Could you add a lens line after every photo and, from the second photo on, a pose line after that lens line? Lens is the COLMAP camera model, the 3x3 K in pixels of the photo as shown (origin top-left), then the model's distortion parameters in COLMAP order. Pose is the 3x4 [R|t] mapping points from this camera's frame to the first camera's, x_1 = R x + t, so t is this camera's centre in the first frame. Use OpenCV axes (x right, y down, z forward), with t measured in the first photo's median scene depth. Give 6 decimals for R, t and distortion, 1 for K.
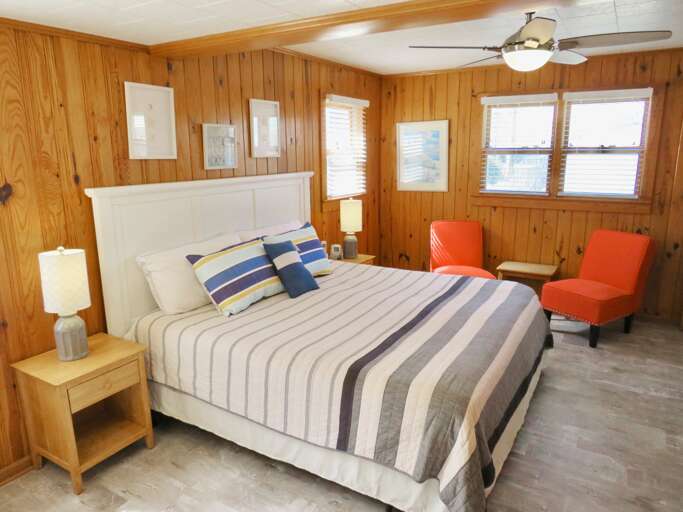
lens RADIAL K [[480.4, 0, 337.1], [0, 480.4, 255.1], [0, 0, 1]] dist [-0.026143, 0.009230]
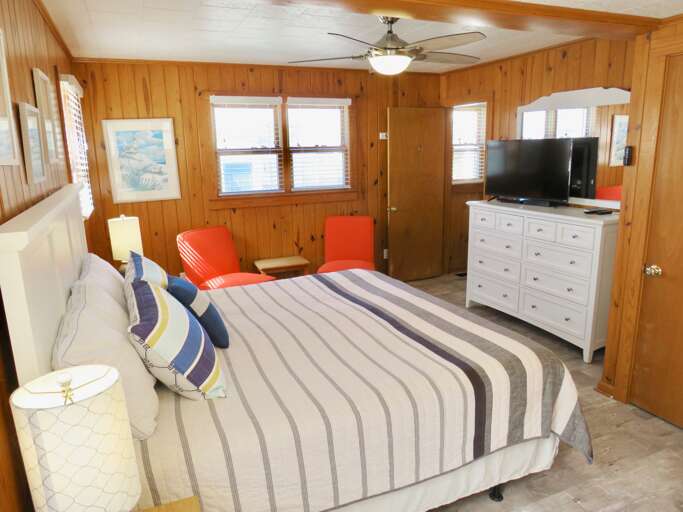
lens RADIAL K [[480.4, 0, 339.9], [0, 480.4, 254.8], [0, 0, 1]] dist [-0.026143, 0.009230]
pose [[0.576869, -0.179705, 0.796824, -0.367660], [0.192236, 0.977968, 0.081387, -0.050655], [-0.793894, 0.106228, 0.598706, 0.268794]]
